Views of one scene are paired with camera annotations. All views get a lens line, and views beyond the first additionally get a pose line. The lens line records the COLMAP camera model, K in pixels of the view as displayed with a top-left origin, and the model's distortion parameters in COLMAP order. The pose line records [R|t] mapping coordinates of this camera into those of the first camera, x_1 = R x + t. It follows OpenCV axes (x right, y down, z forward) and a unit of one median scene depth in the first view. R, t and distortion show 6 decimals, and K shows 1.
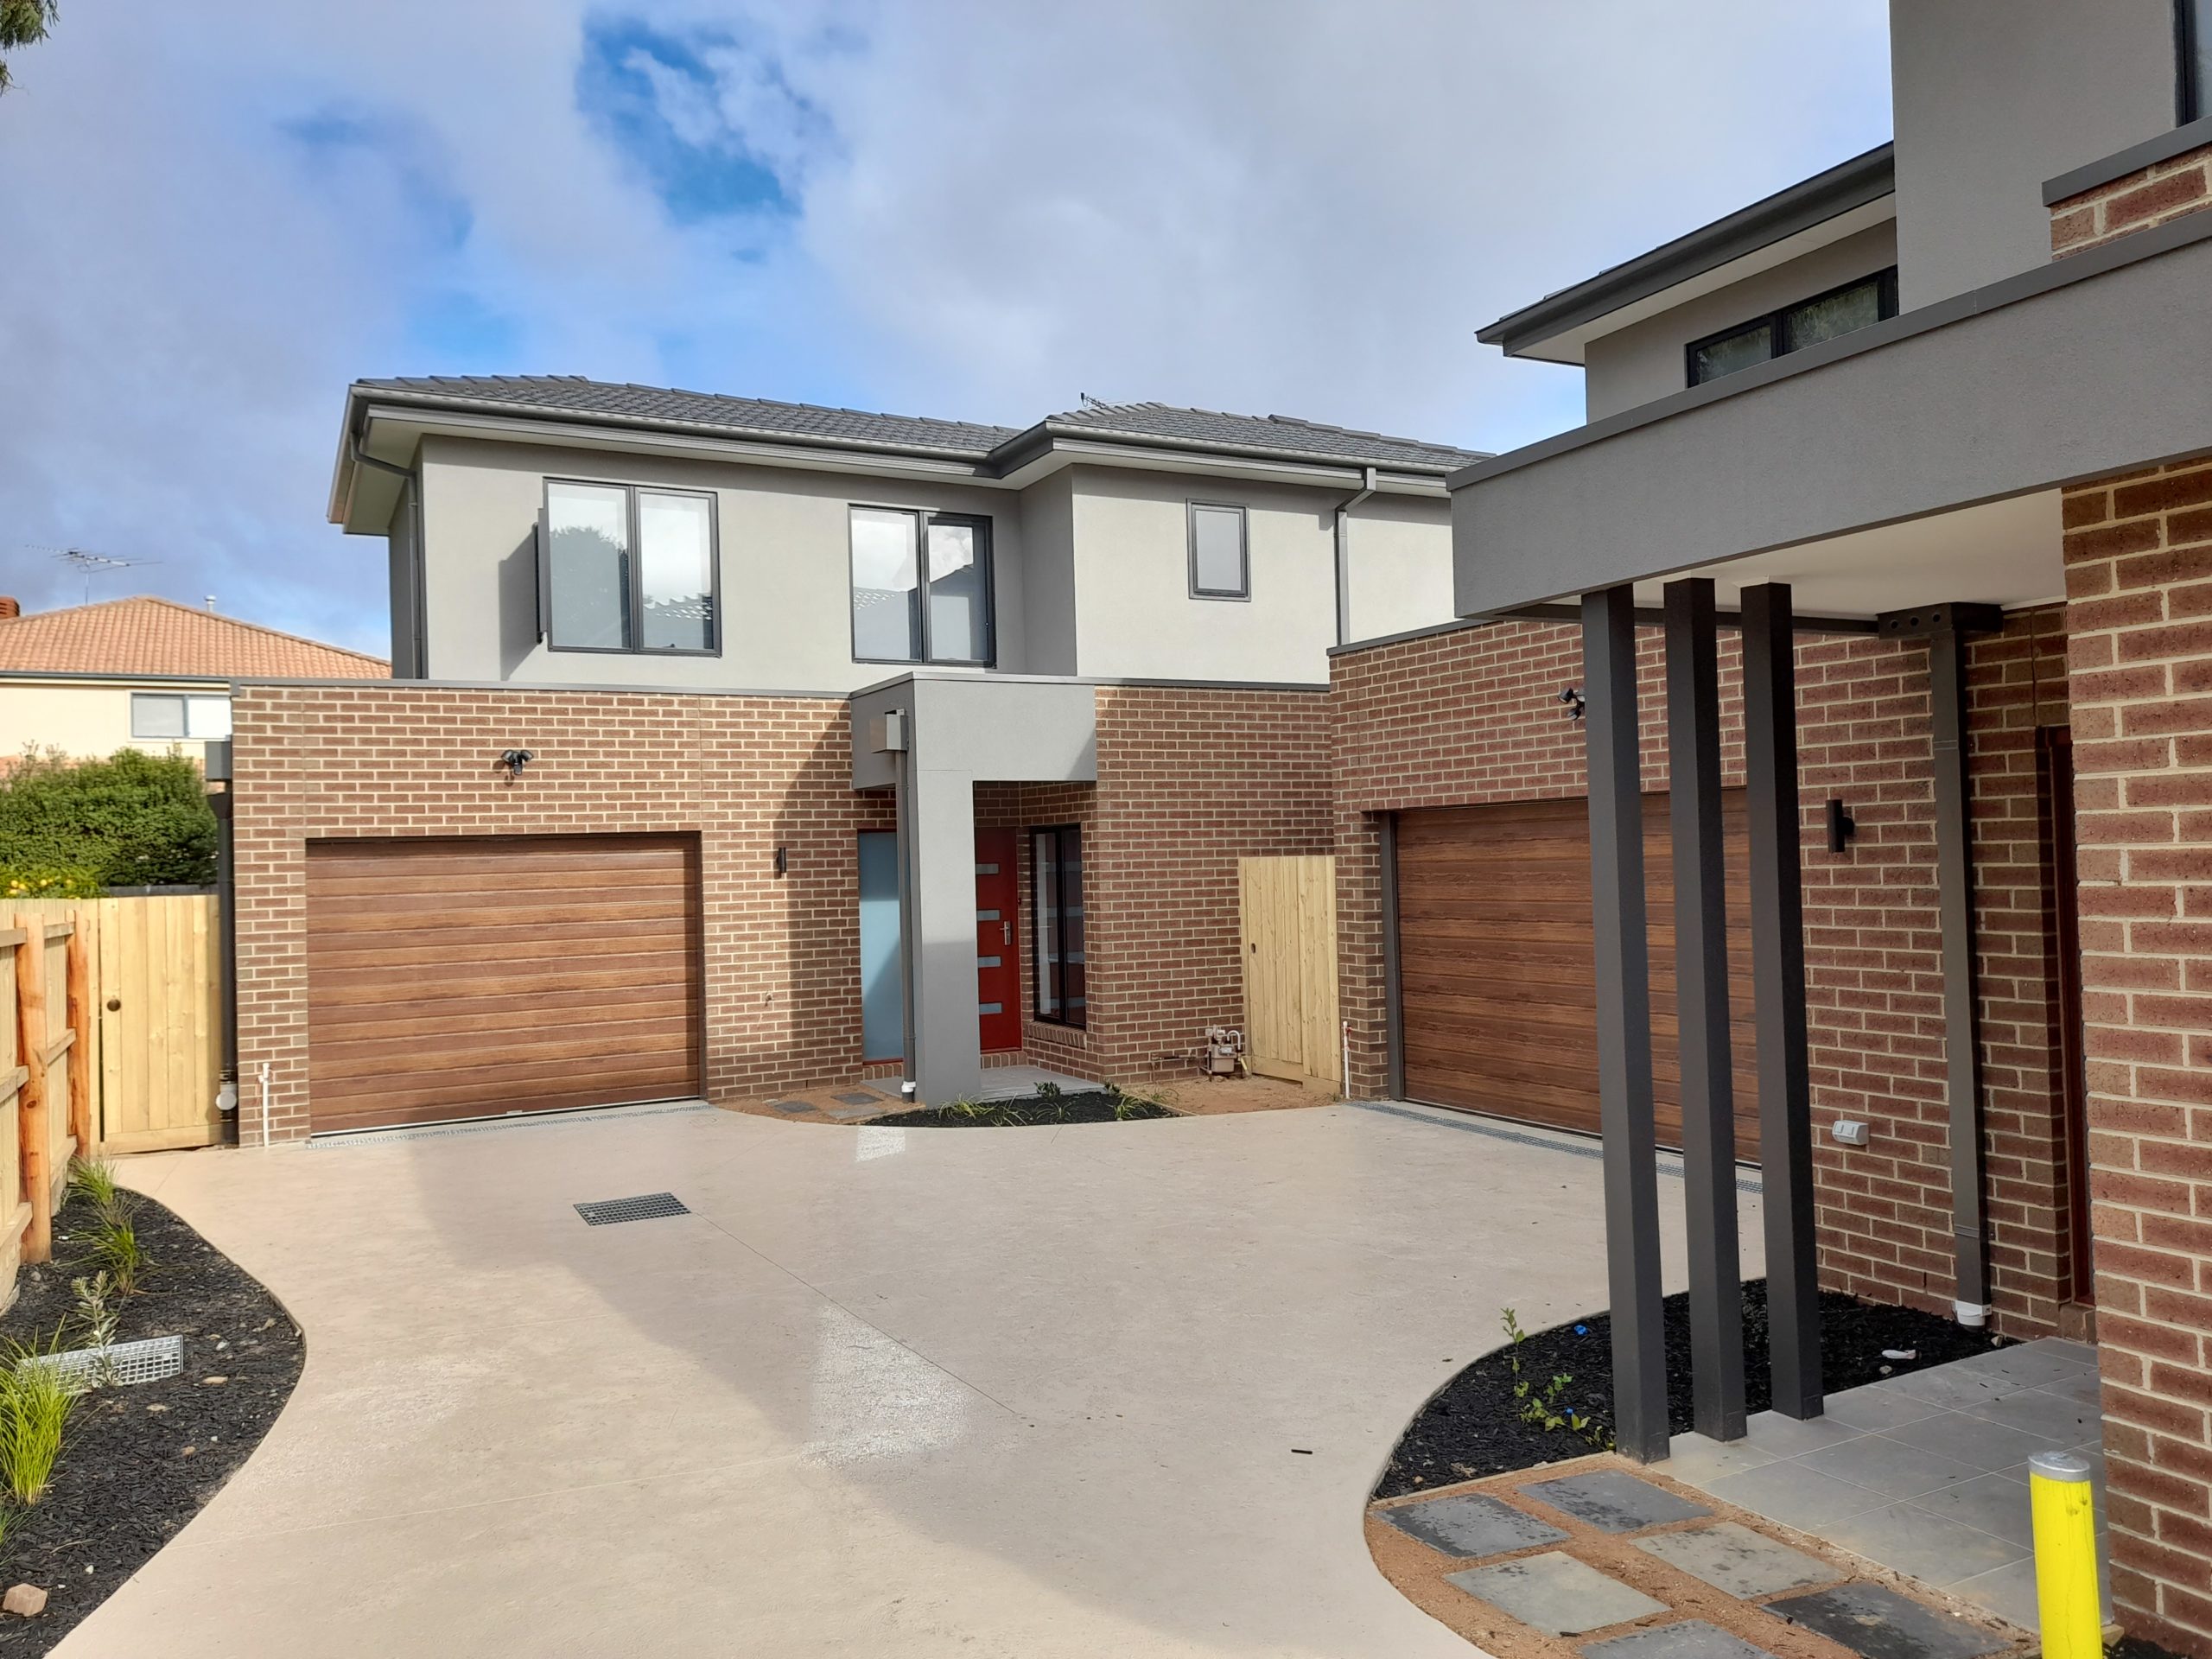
lens RADIAL K [[1618.5, 0, 1102.9], [0, 1618.5, 833.1], [0, 0, 1]] dist [0.054134, -0.045482]
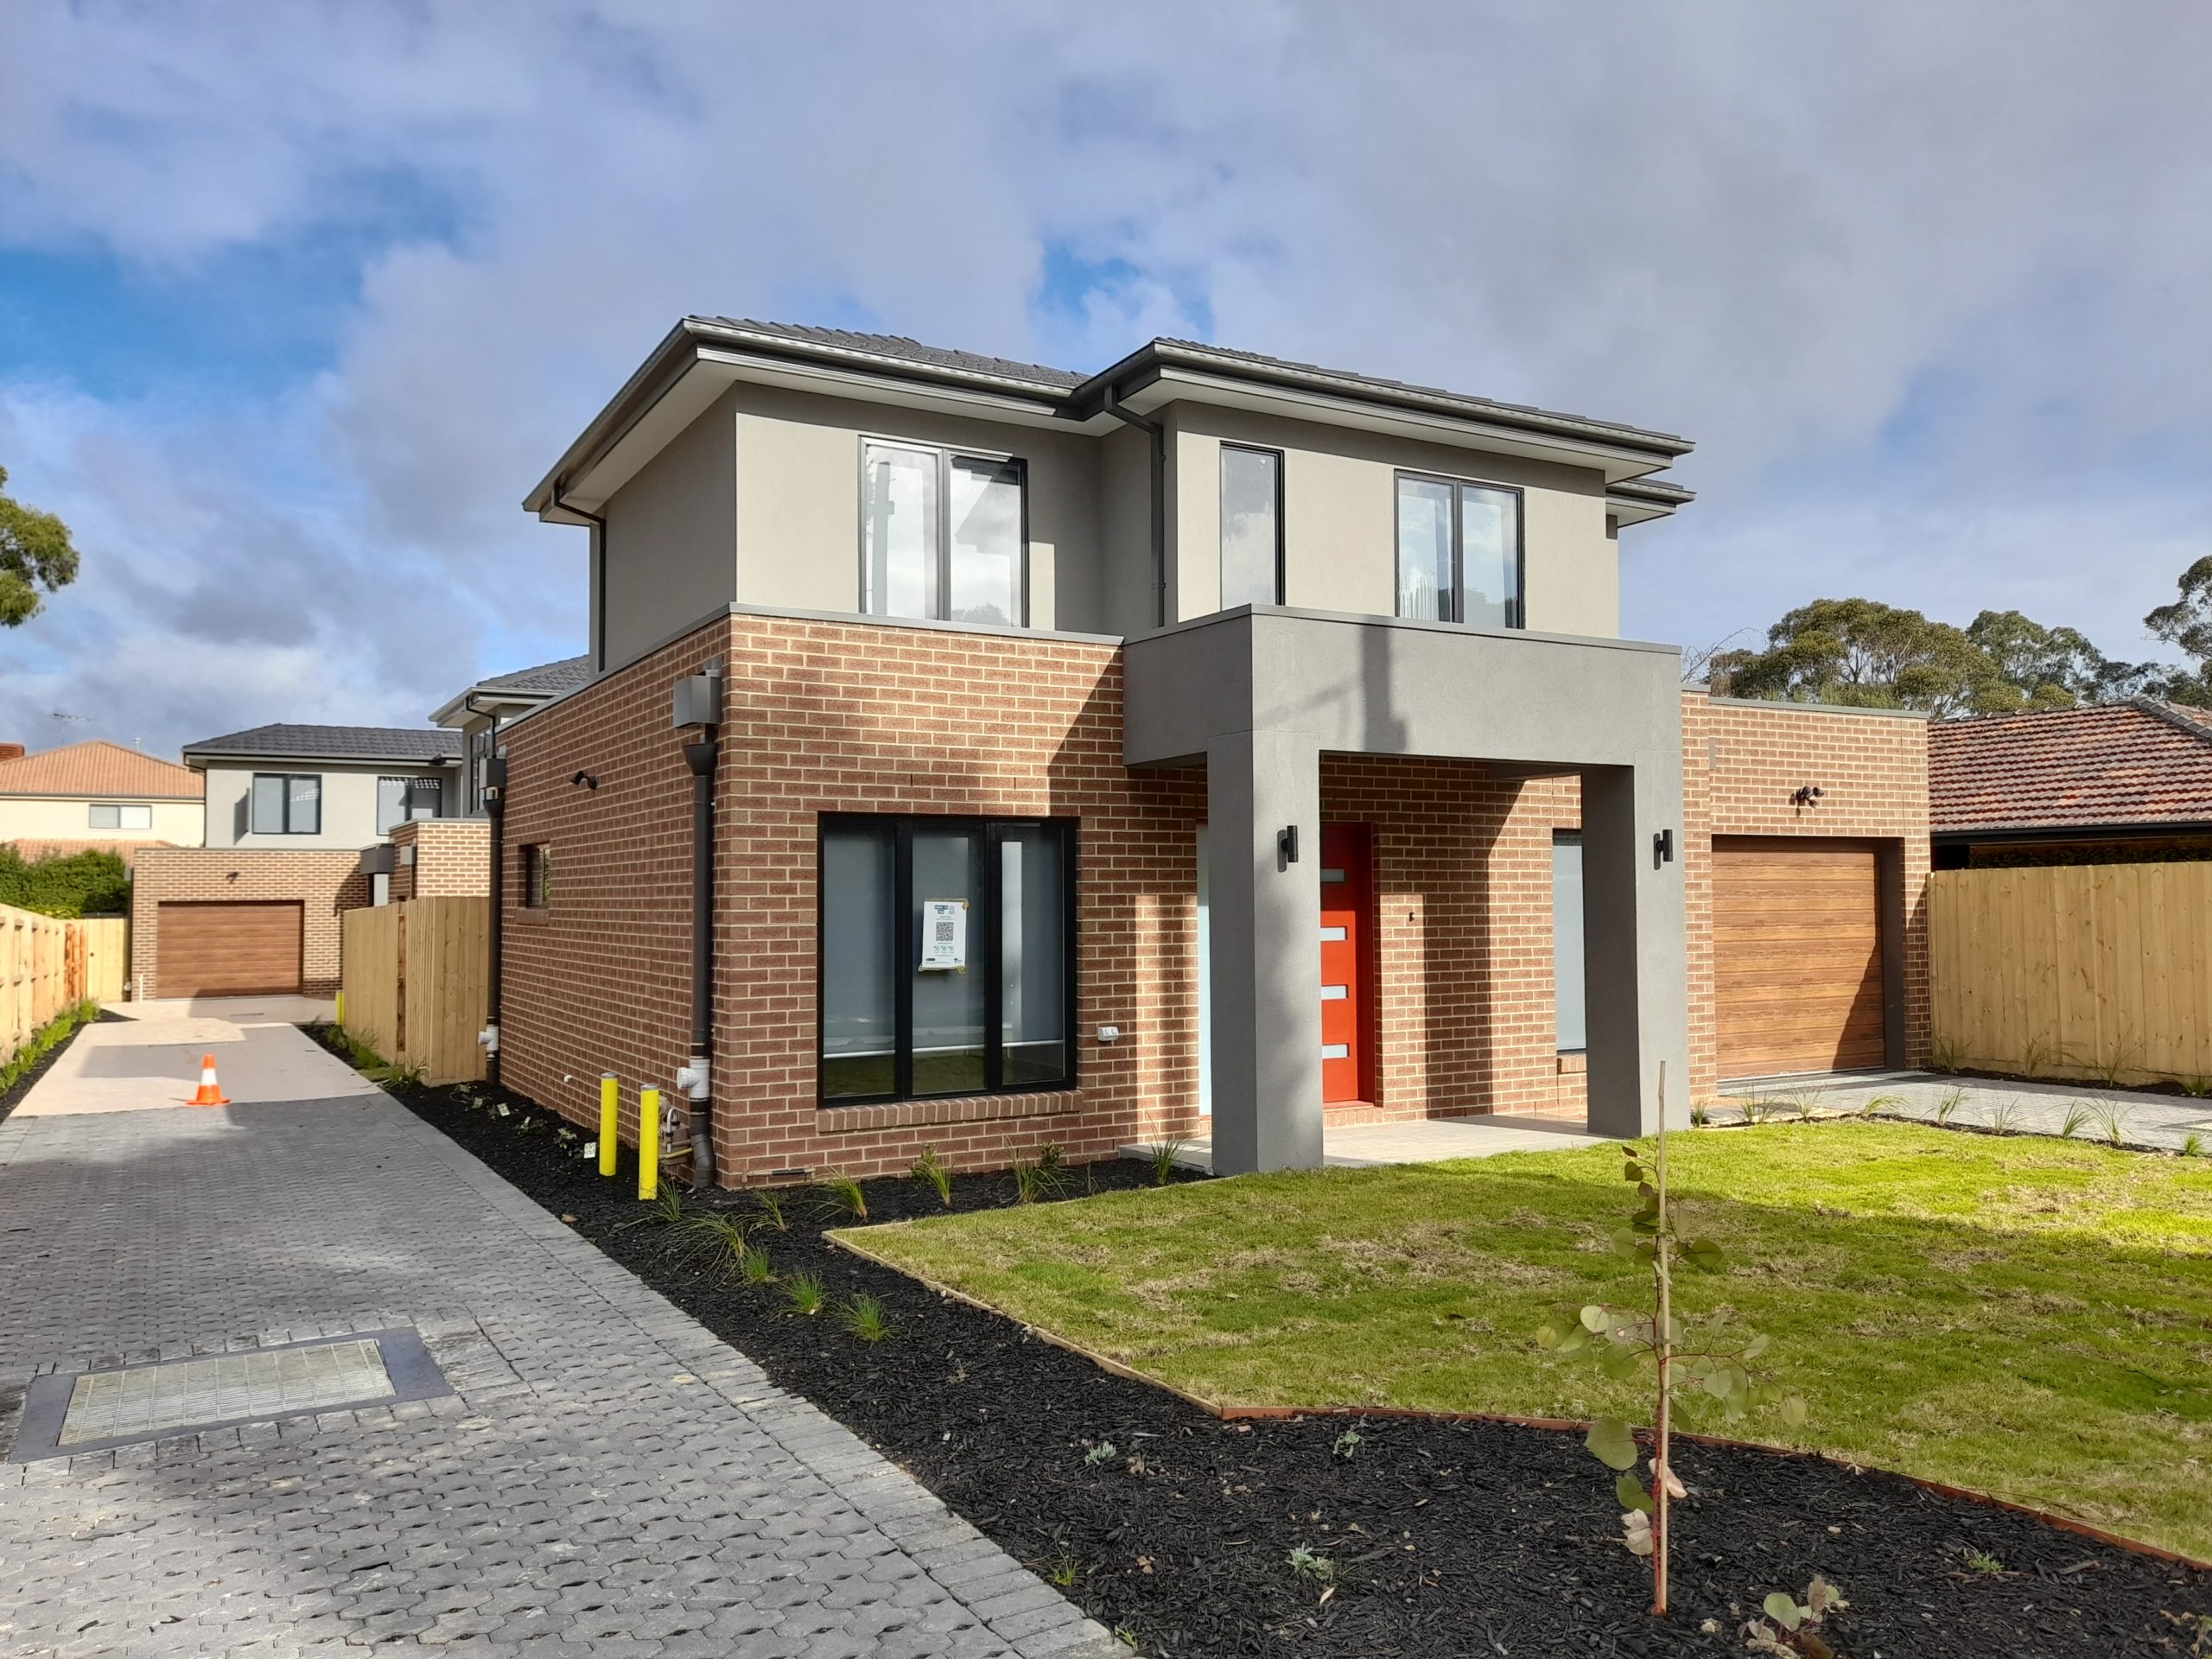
lens RADIAL K [[1618.5, 0, 1104.1], [0, 1618.5, 828.7], [0, 0, 1]] dist [0.054134, -0.045482]
pose [[0.999240, 0.023257, 0.031267, 1.089501], [-0.022506, 0.999455, -0.024165, -0.090850], [-0.031812, 0.023443, 0.999219, -1.955712]]
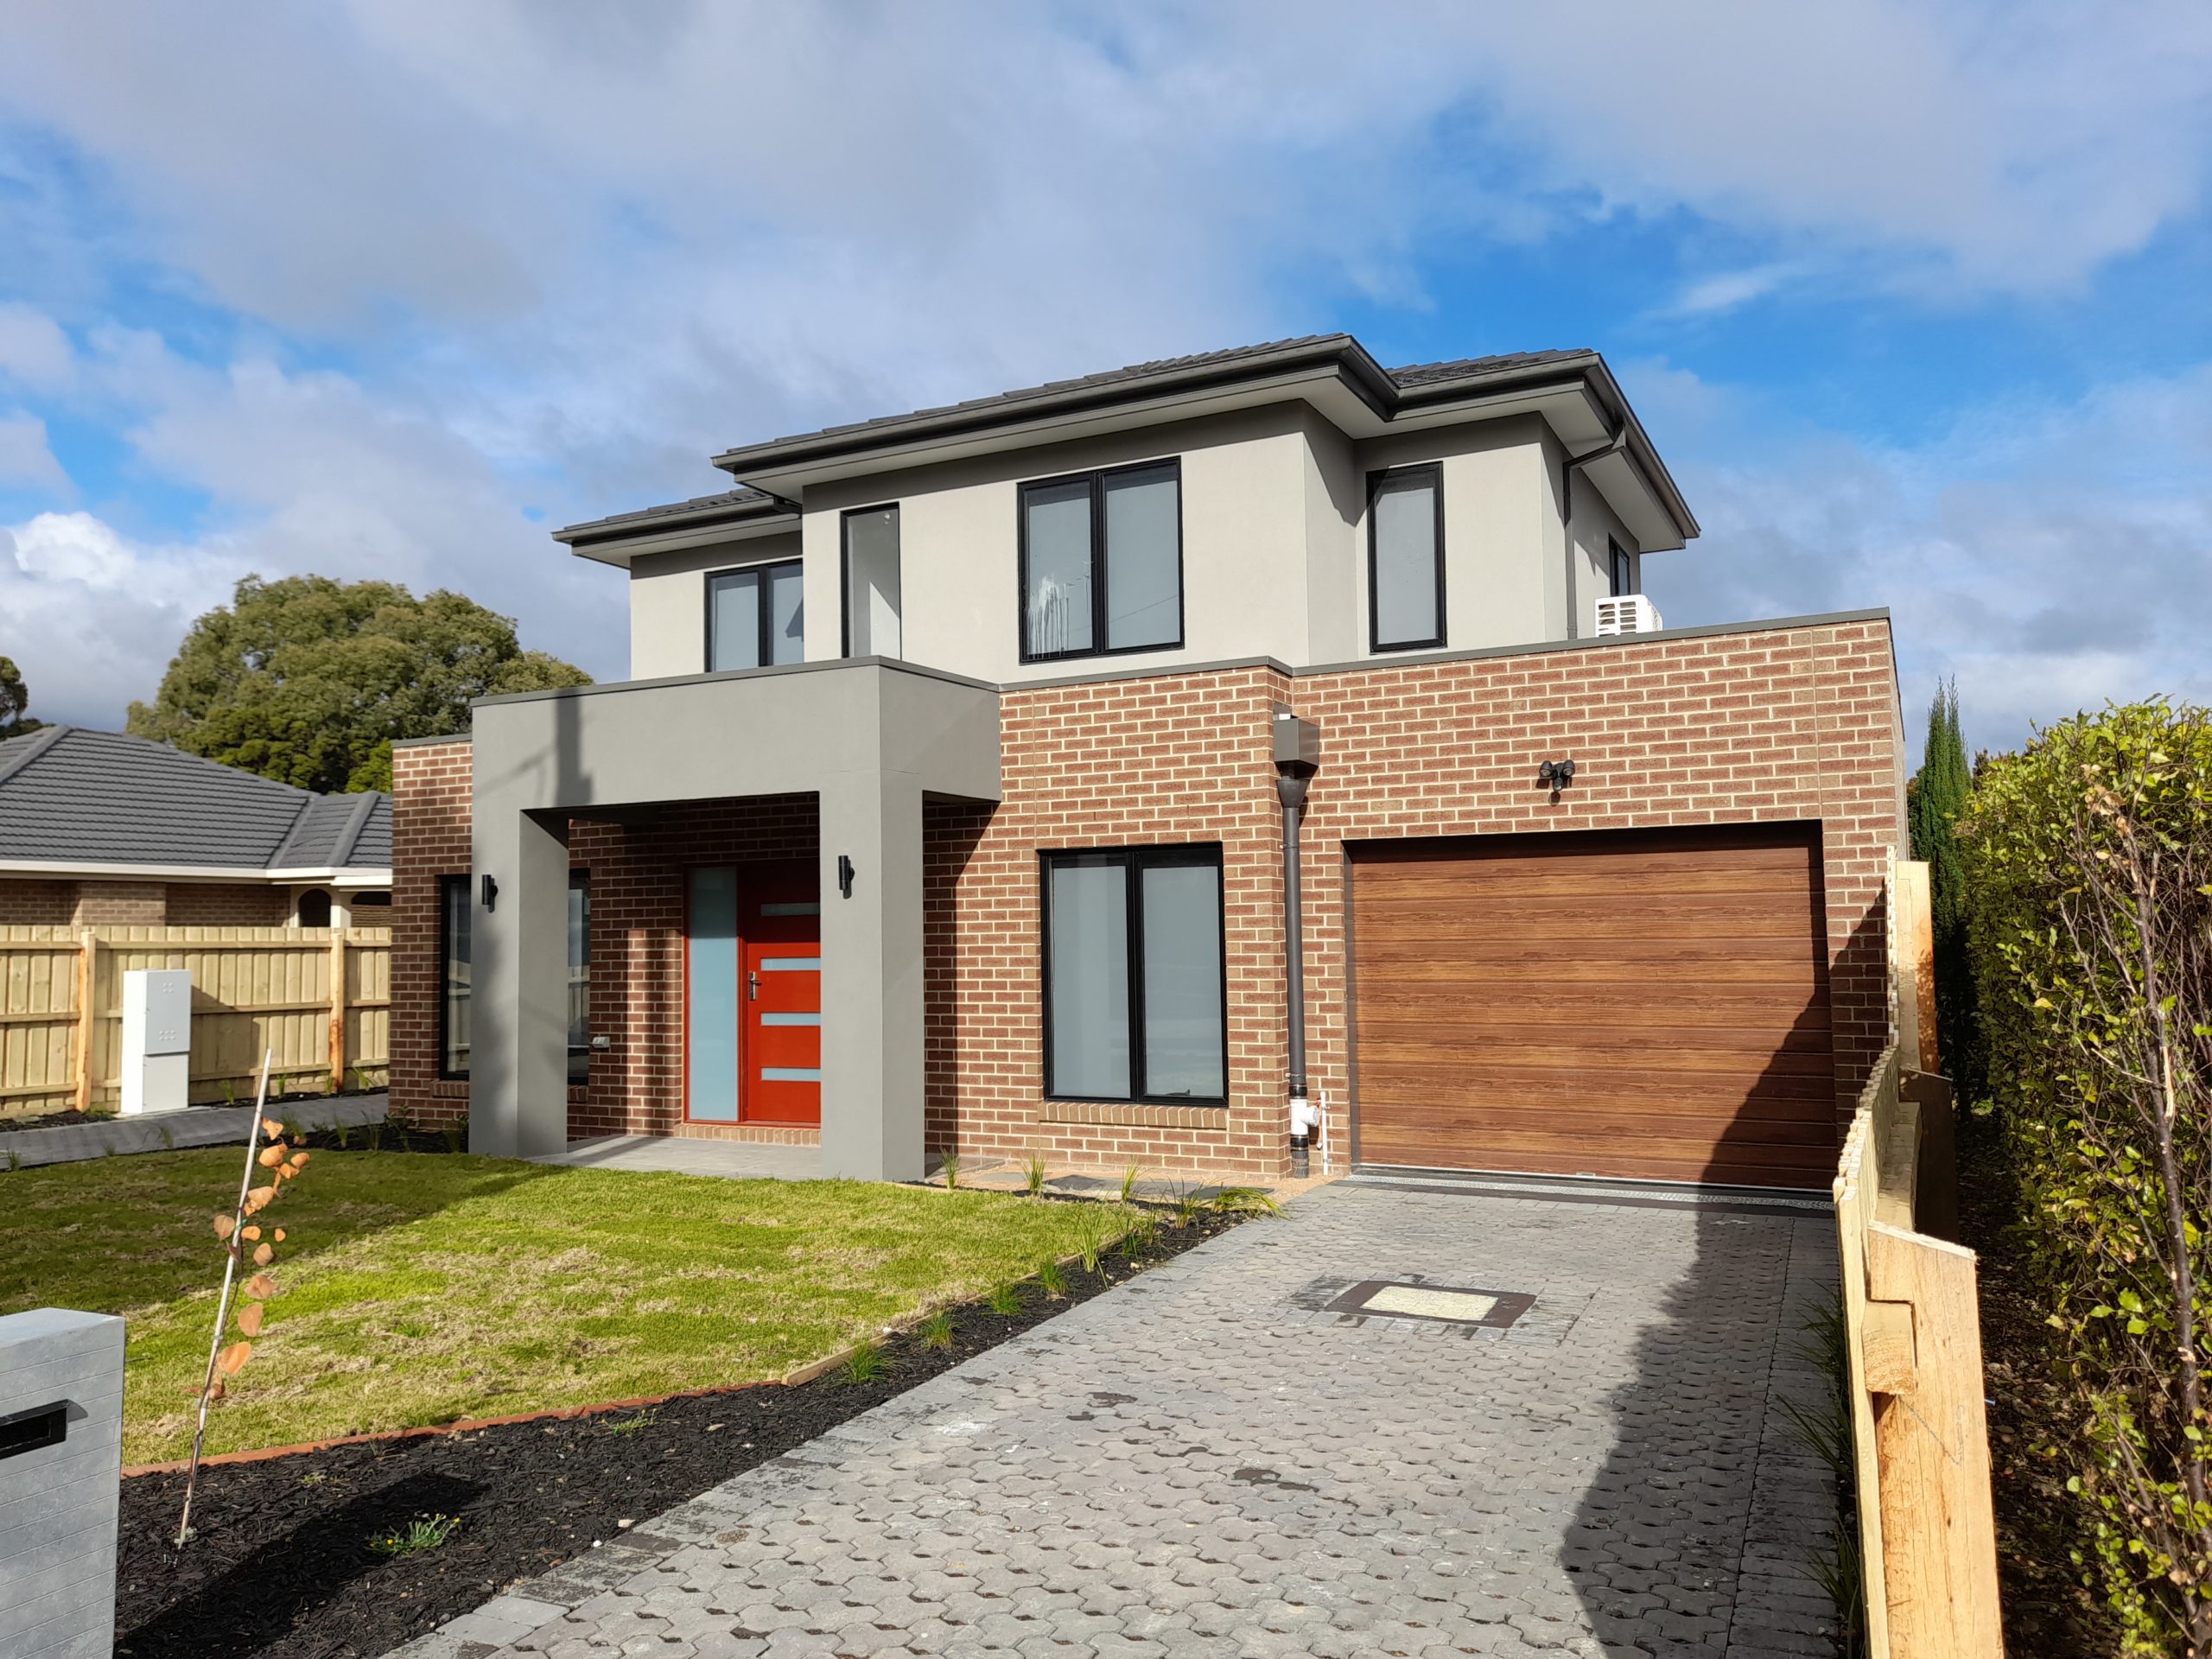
lens RADIAL K [[1618.5, 0, 1089.1], [0, 1618.5, 826.9], [0, 0, 1]] dist [0.054134, -0.045482]
pose [[0.571835, -0.036372, -0.819562, 2.072702], [0.013011, 0.999293, -0.035270, -0.101296], [0.820265, 0.009505, 0.571904, -1.498484]]
